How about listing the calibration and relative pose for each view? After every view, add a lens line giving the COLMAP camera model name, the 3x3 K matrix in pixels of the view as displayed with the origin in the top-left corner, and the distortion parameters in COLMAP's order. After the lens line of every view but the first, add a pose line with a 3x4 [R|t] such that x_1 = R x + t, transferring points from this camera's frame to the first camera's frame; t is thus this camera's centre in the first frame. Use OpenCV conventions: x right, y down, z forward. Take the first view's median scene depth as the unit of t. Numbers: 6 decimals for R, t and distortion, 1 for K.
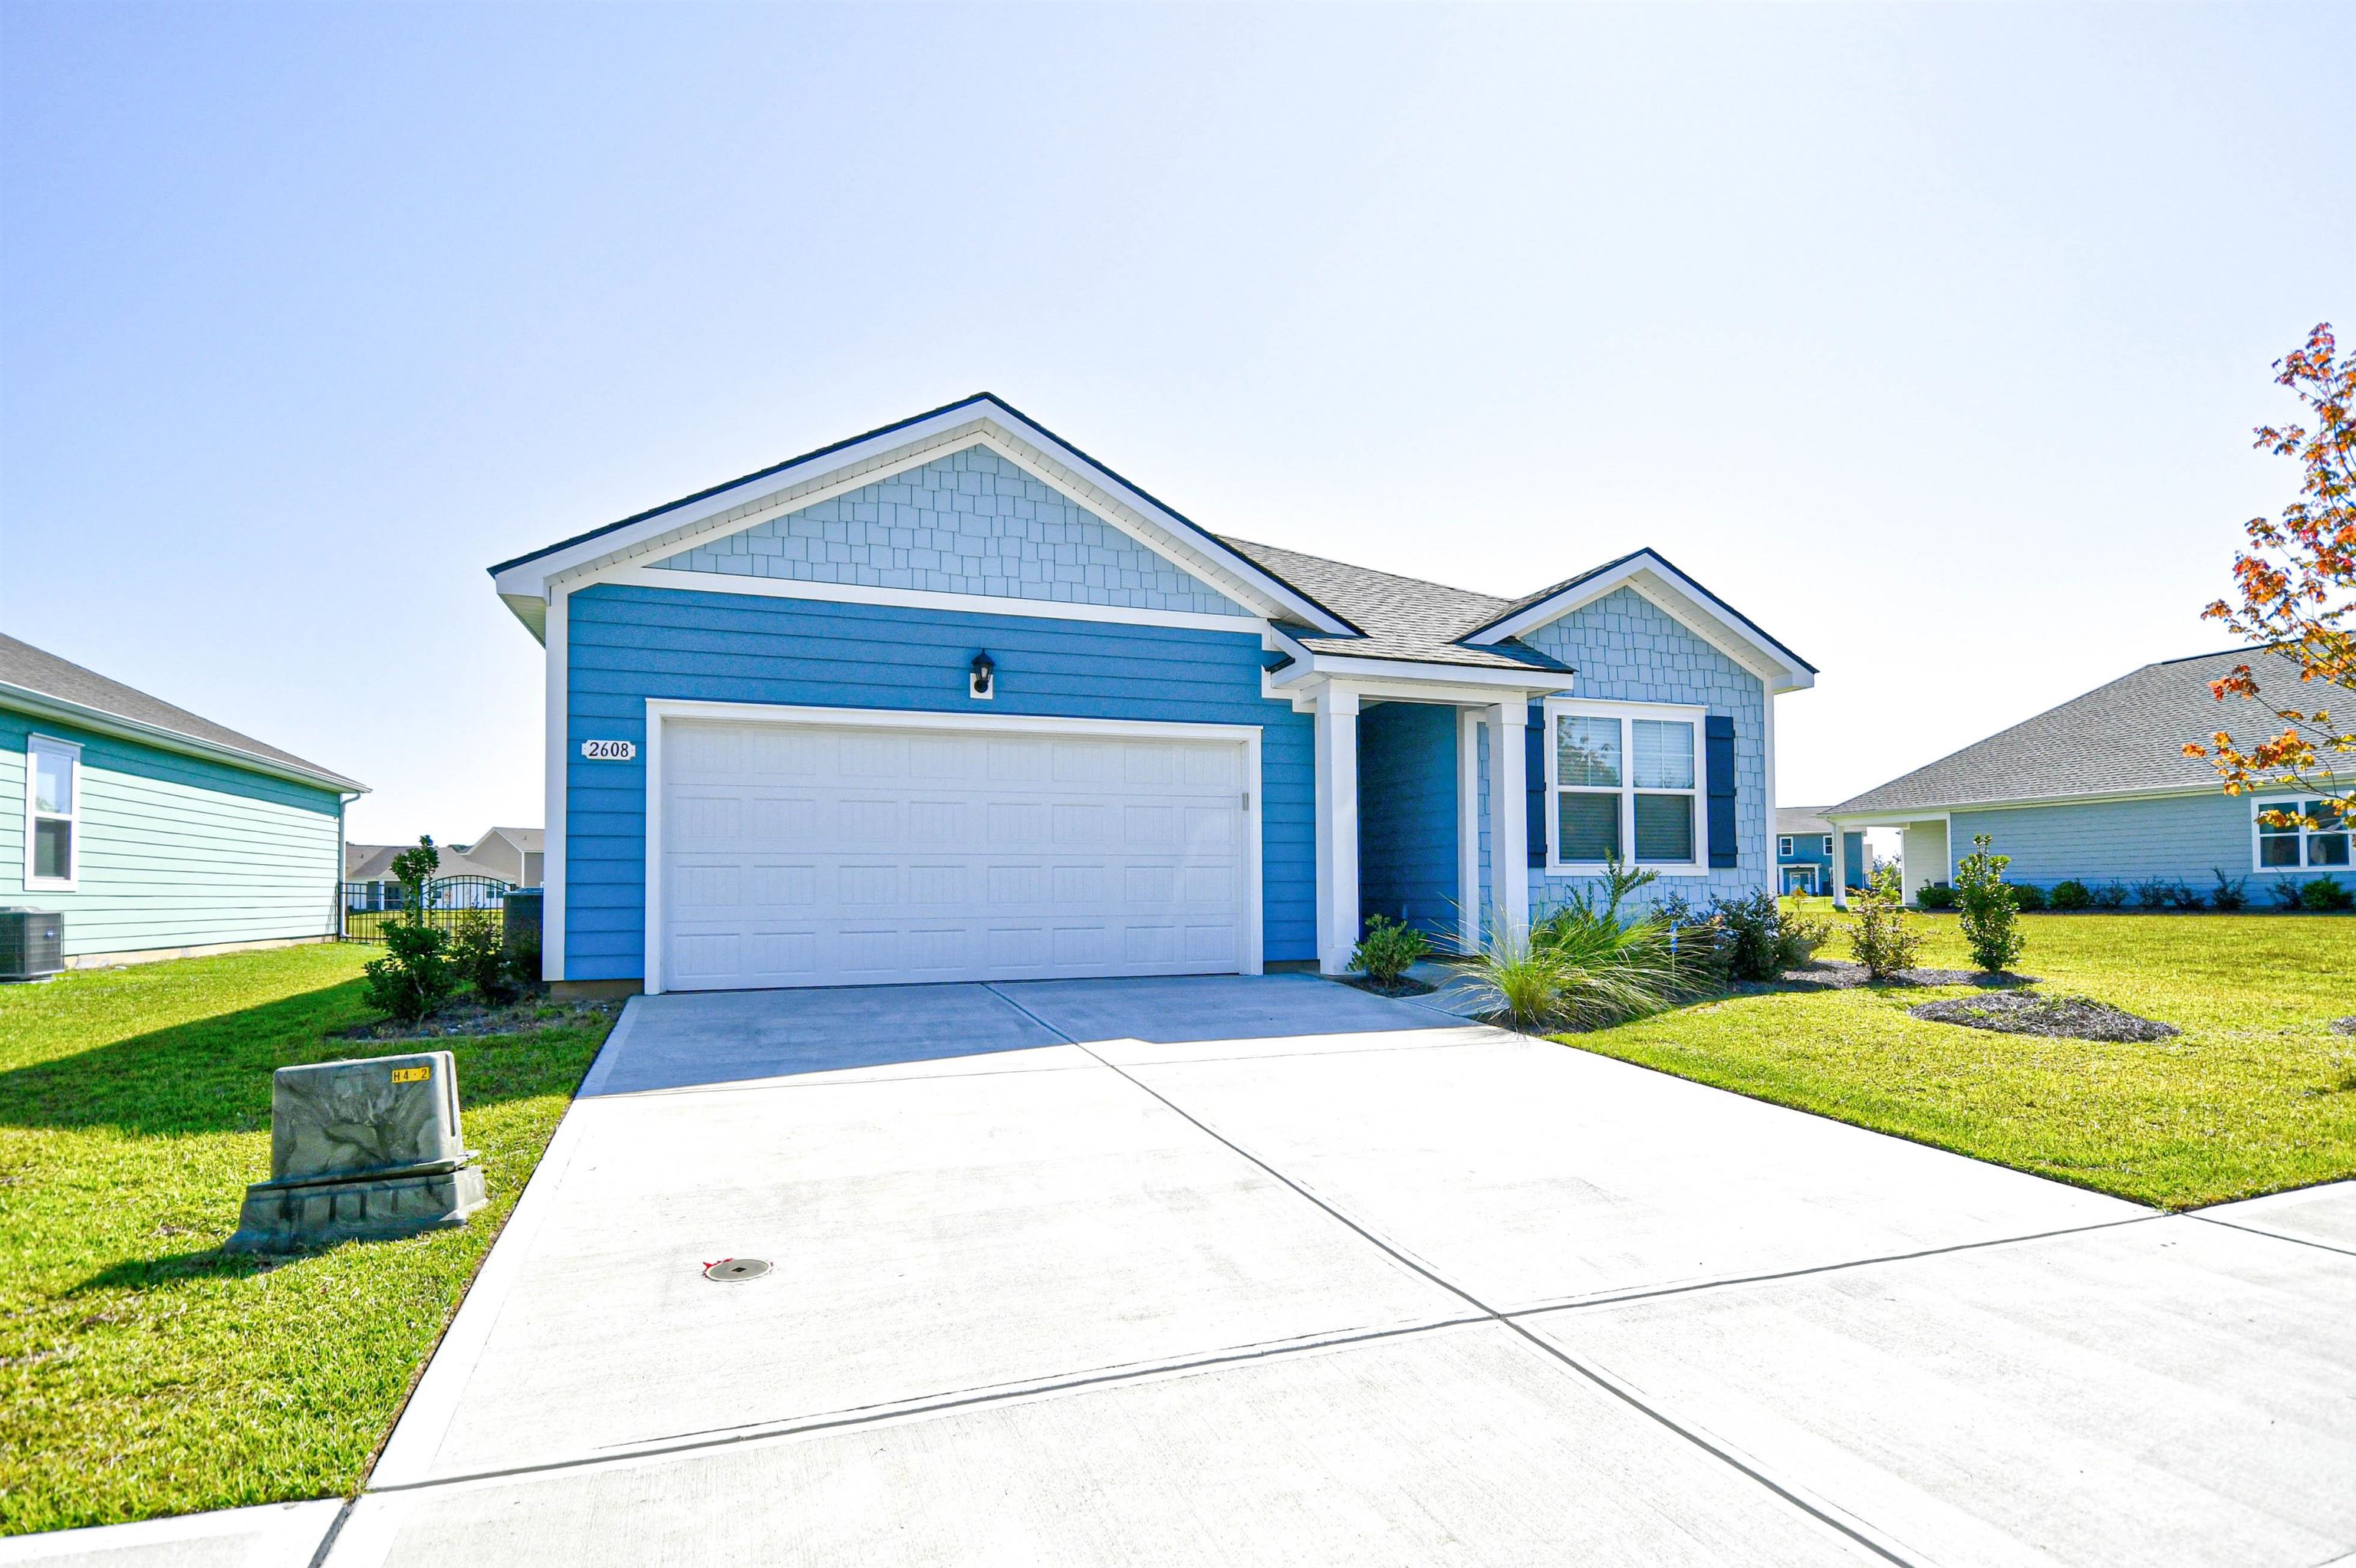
lens RADIAL K [[1138.2, 0, 1130.0], [0, 1138.2, 860.6], [0, 0, 1]] dist [0.011262, -0.015262]
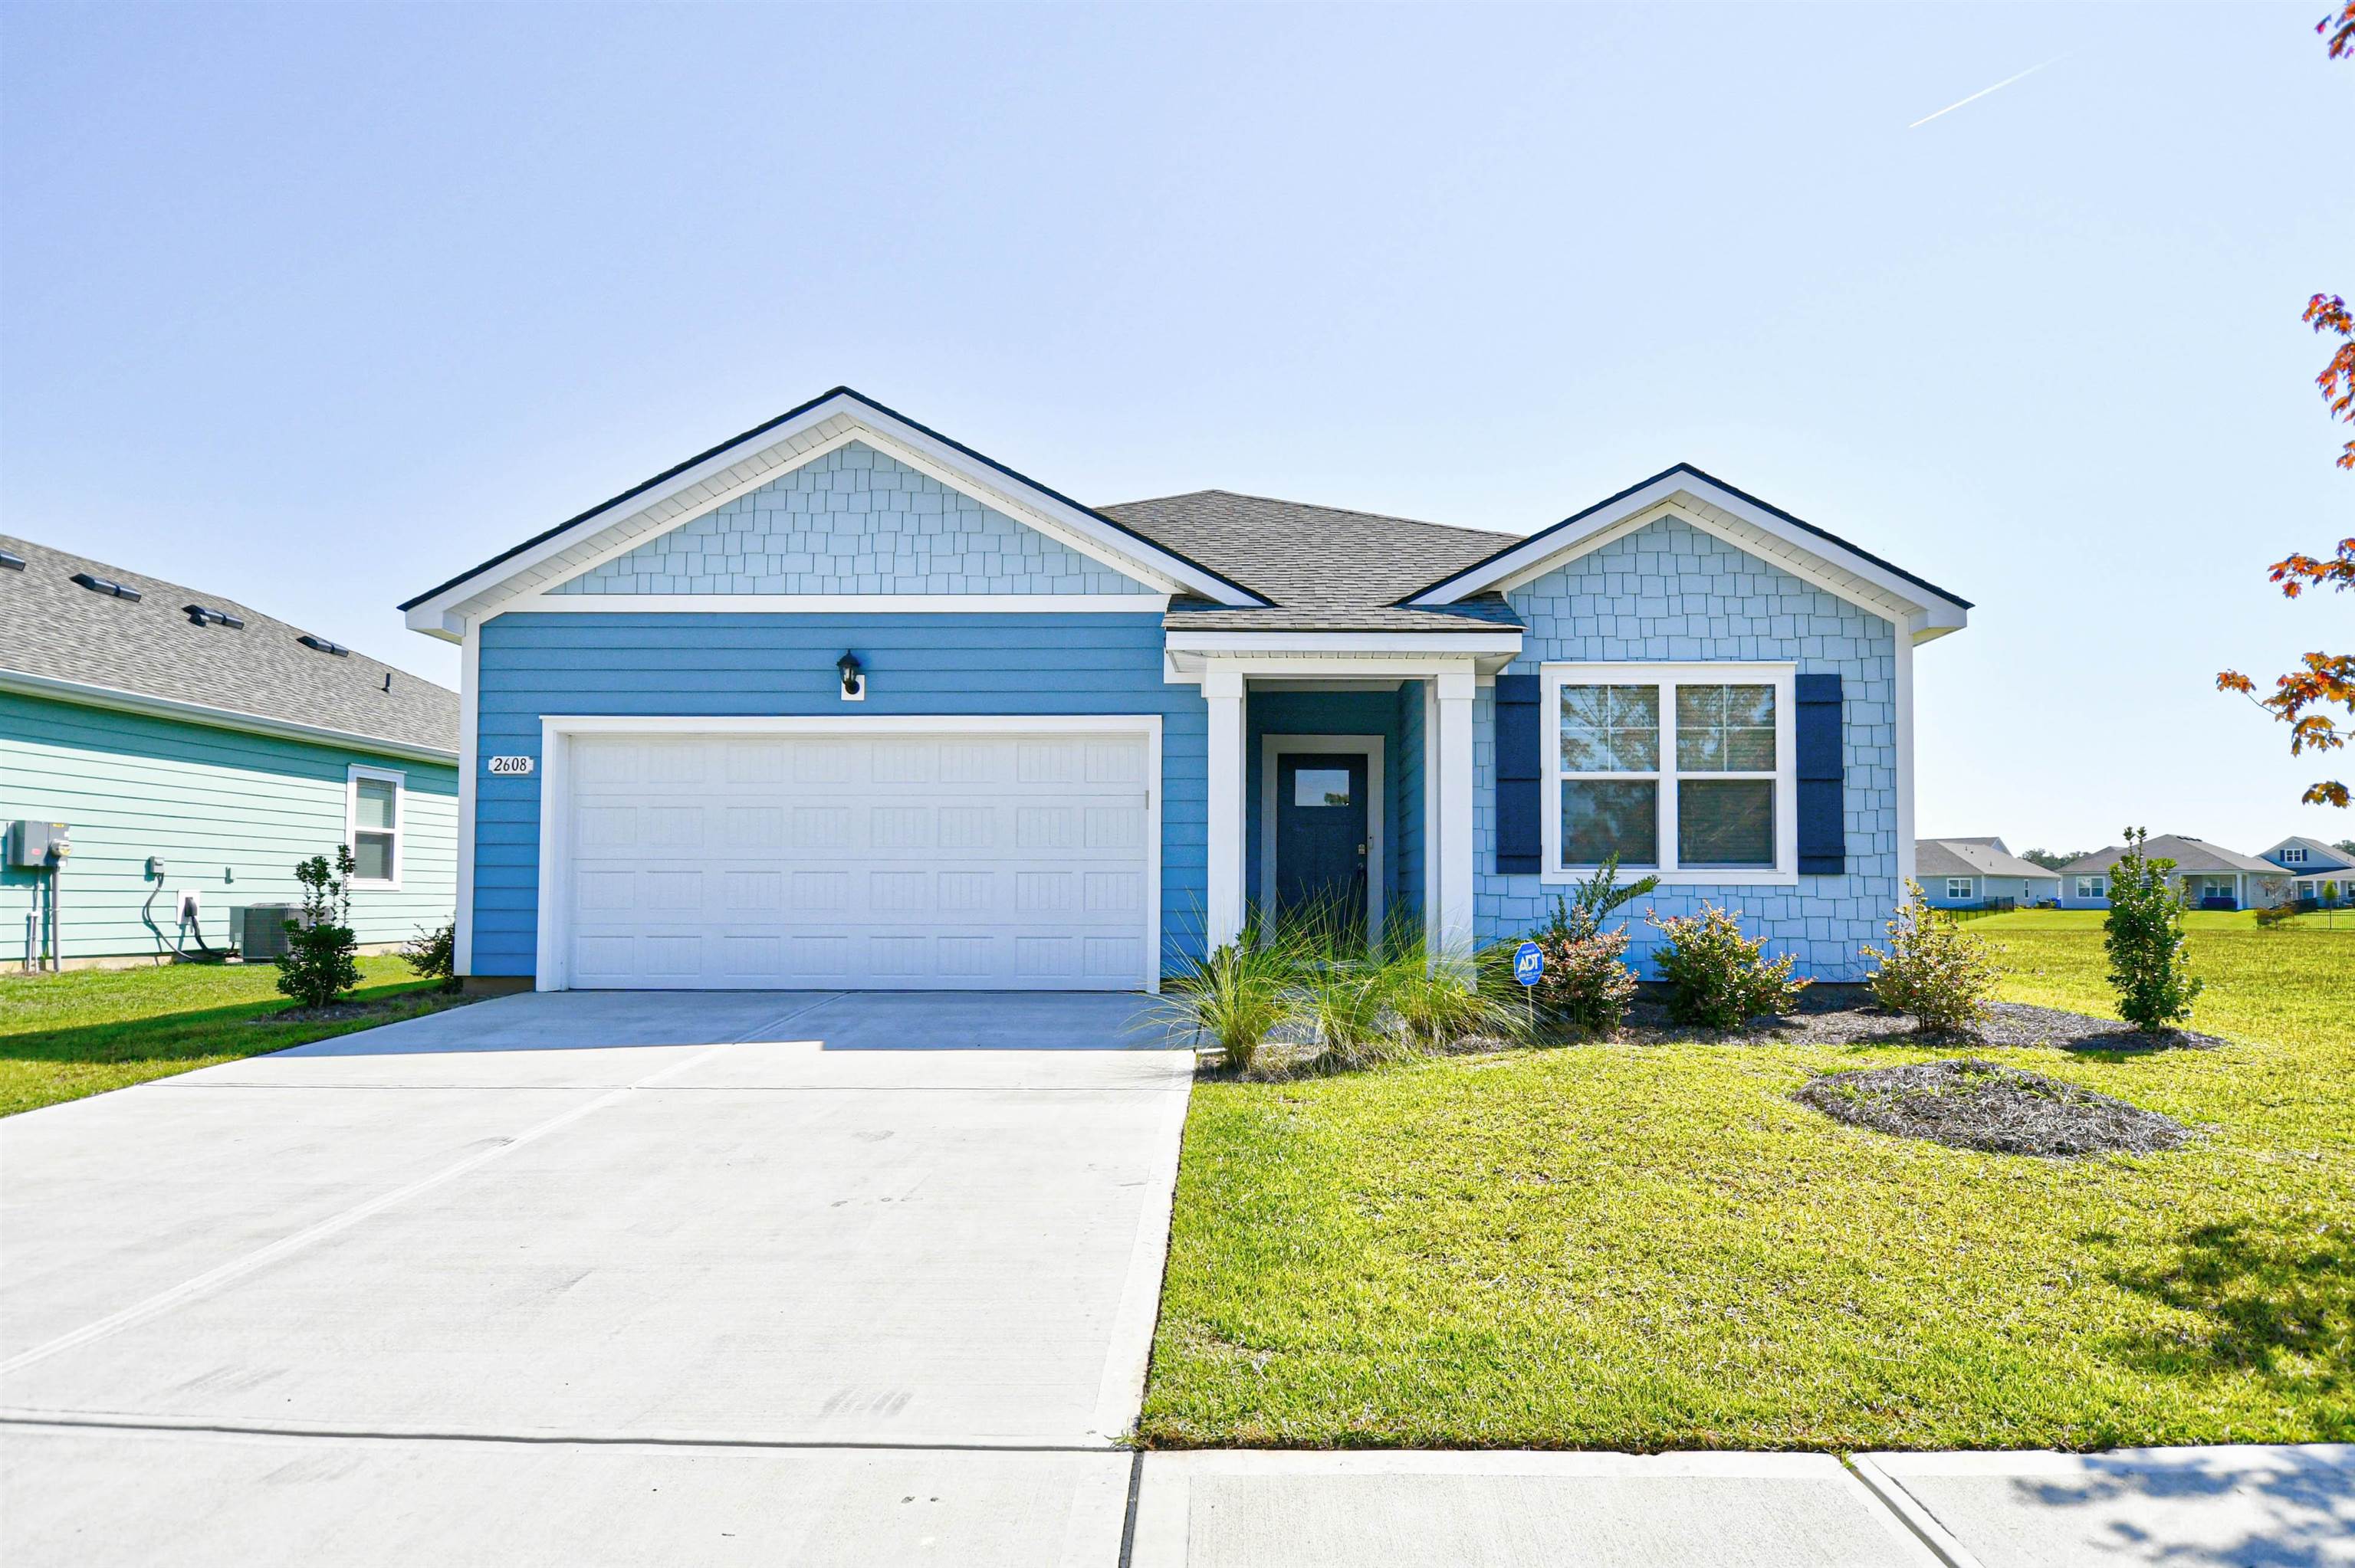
lens RADIAL K [[1137.7, 0, 1163.4], [0, 1137.7, 865.7], [0, 0, 1]] dist [0.011262, -0.015262]
pose [[0.940199, -0.001025, -0.340623, 0.428705], [0.001436, 0.999999, 0.000956, -0.000743], [0.340622, -0.001388, 0.940199, 0.161985]]
